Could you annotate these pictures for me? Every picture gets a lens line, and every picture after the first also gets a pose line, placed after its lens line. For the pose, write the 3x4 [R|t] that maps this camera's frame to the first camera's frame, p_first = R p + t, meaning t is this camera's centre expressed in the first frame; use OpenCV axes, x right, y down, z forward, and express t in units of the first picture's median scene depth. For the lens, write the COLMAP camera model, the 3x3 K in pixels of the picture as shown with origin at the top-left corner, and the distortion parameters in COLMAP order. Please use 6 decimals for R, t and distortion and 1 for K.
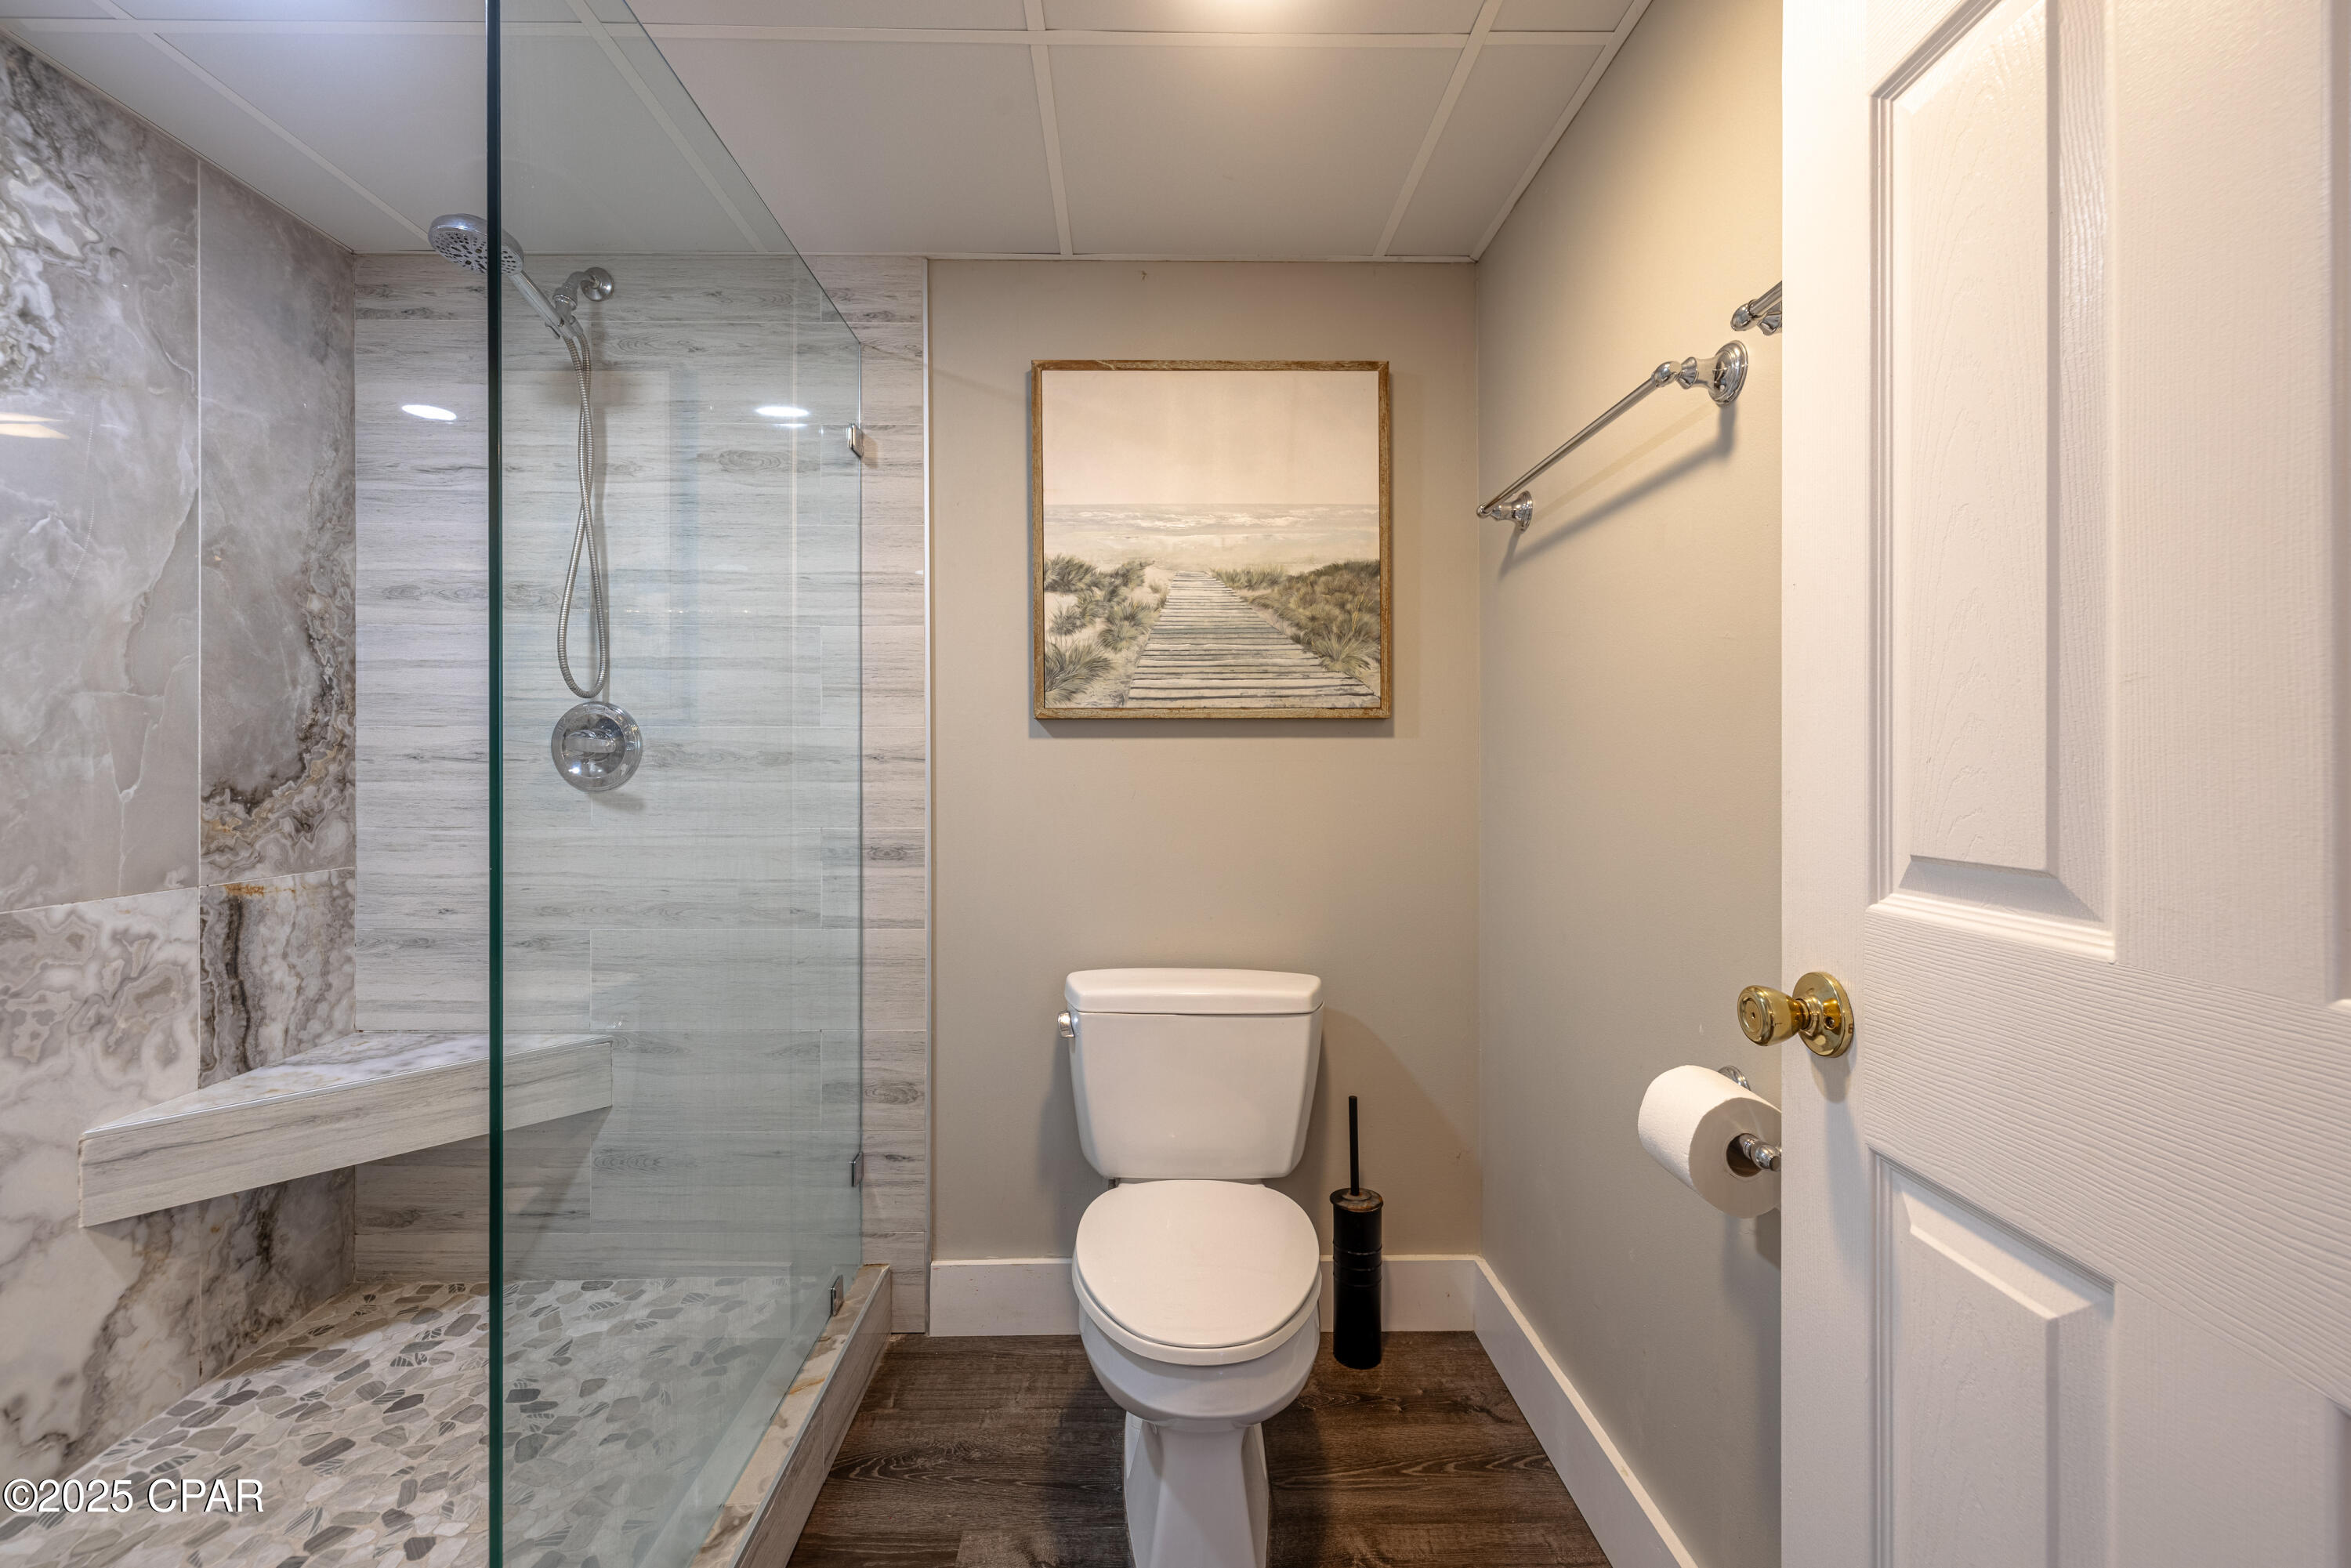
lens RADIAL K [[1060.6, 0, 1170.8], [0, 1060.6, 767.4], [0, 0, 1]] dist [-0.002508, 0.001160]
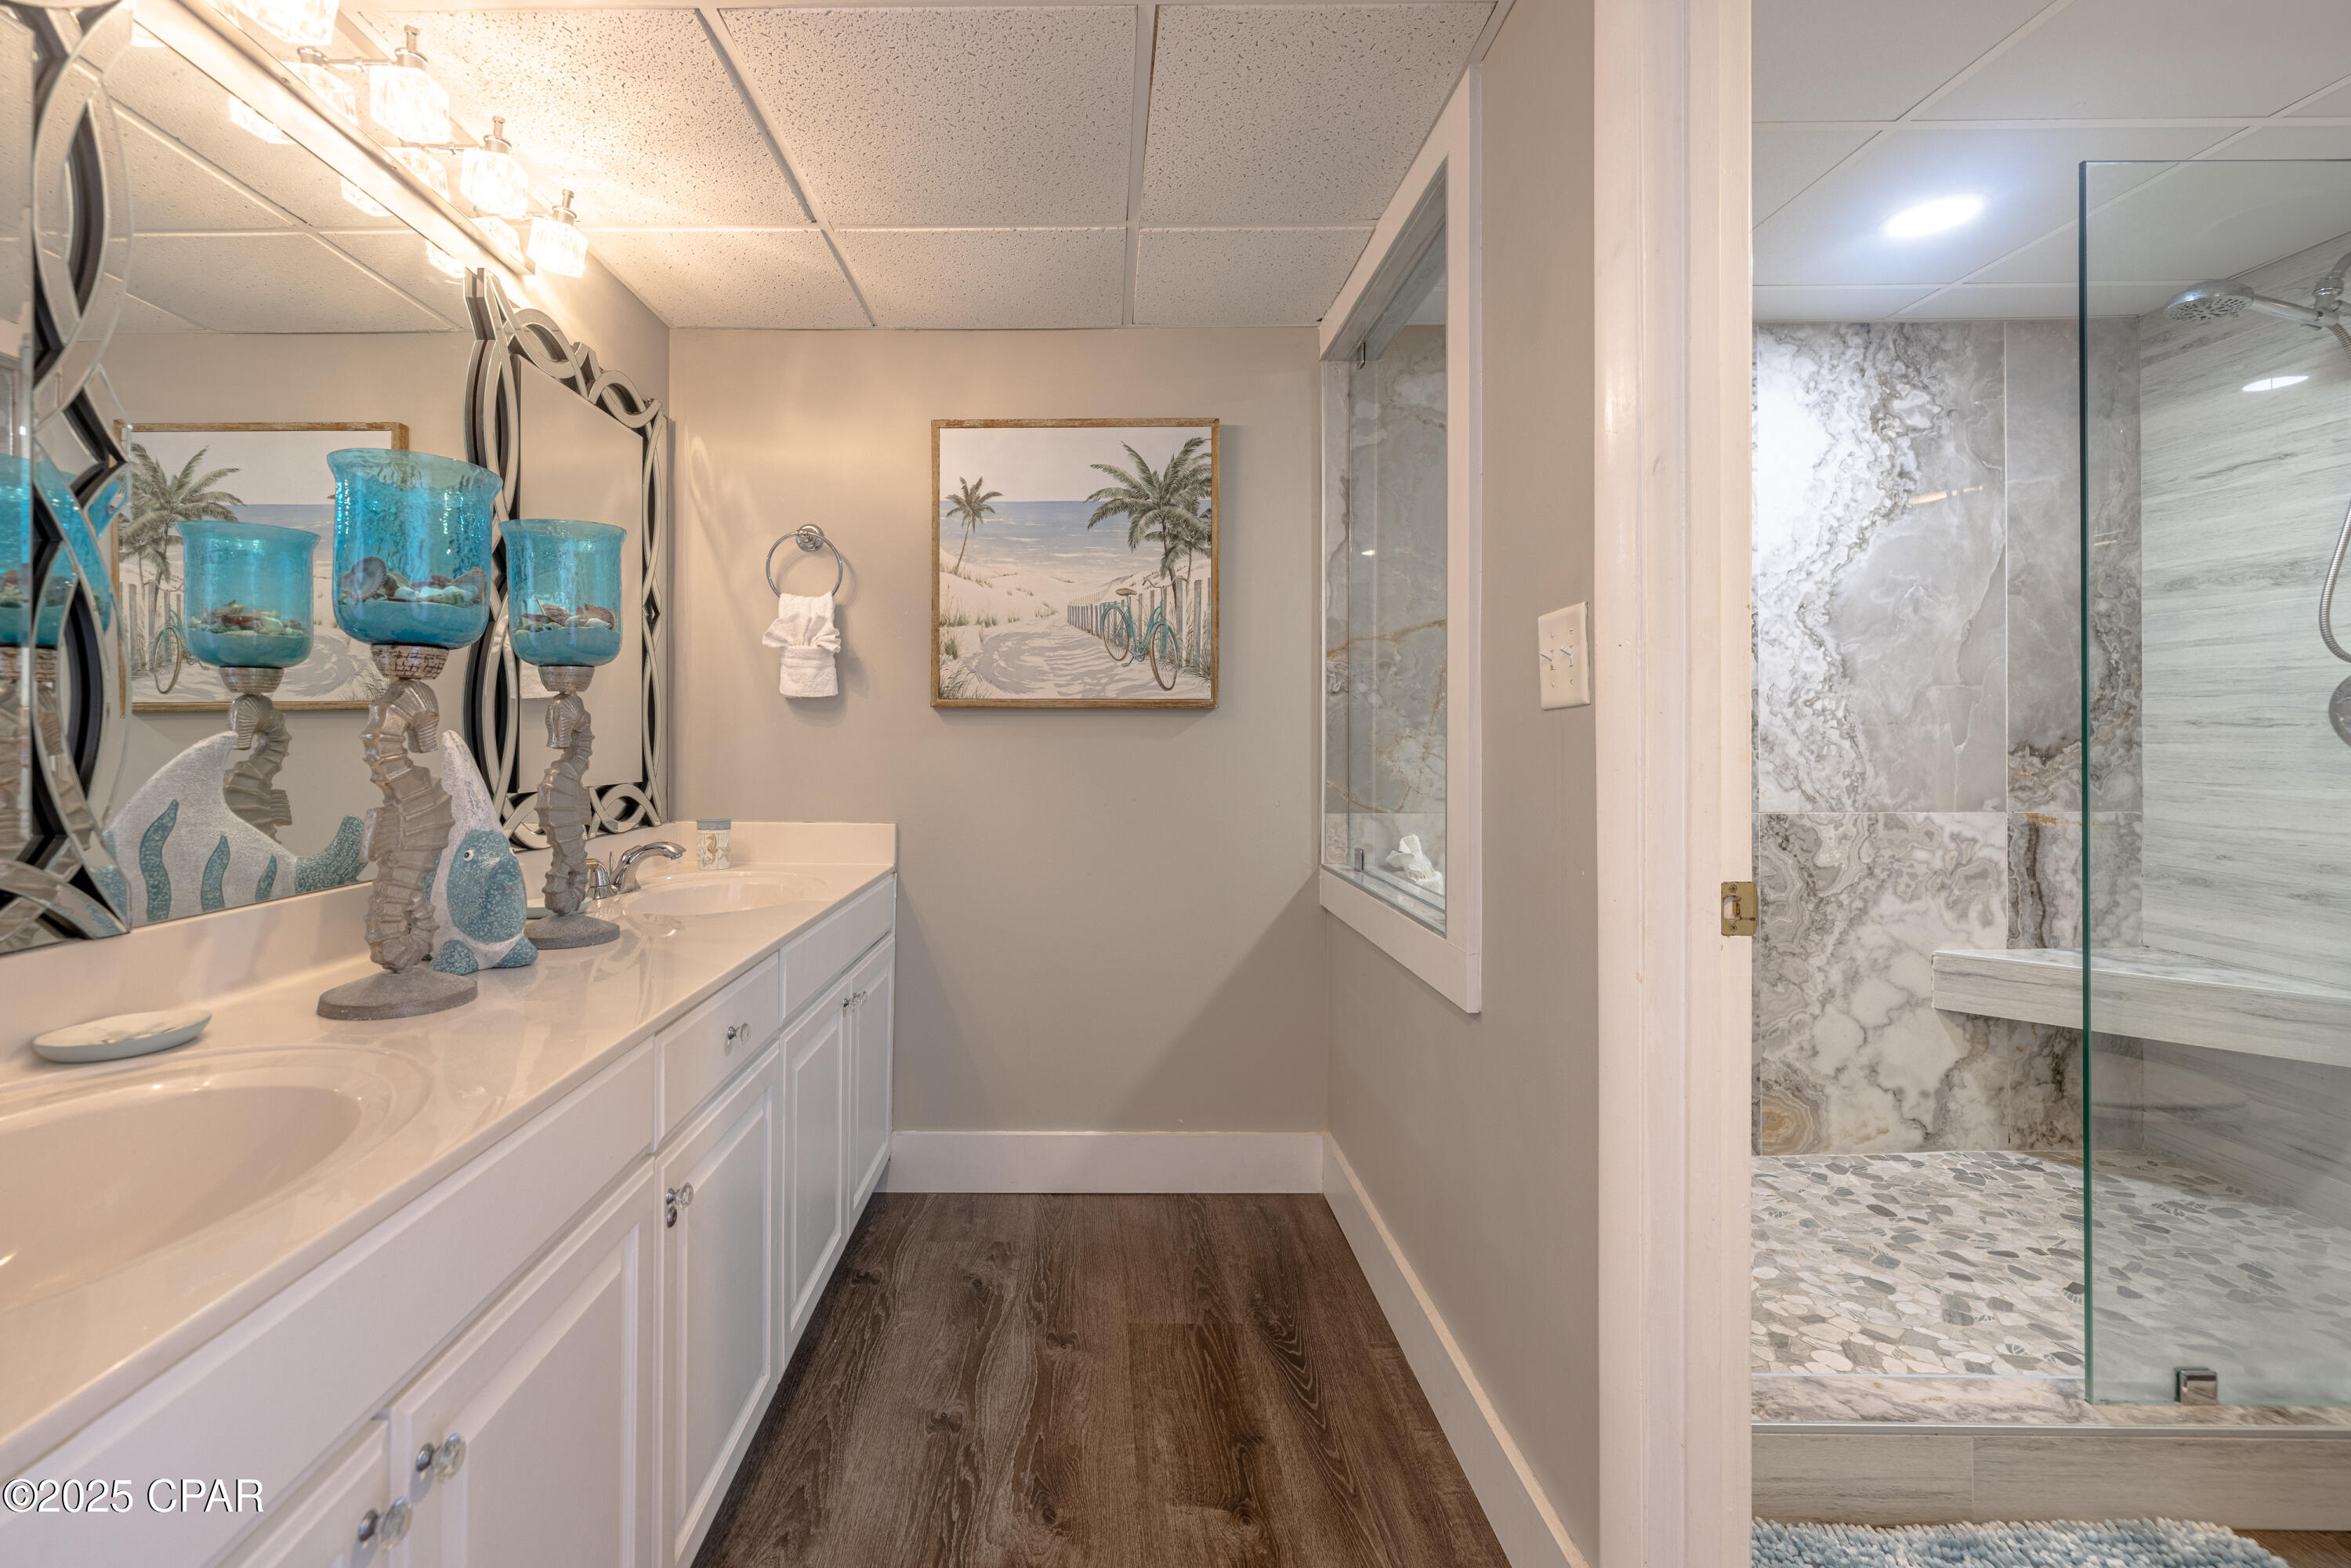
lens RADIAL K [[993.9, 0, 1171.9], [0, 993.9, 728.0], [0, 0, 1]] dist [-0.001096, 0.000527]
pose [[0.069972, -0.005000, -0.997536, 0.383768], [-0.000306, 0.999987, -0.005034, 0.002260], [0.997549, 0.000657, 0.069970, -0.260191]]
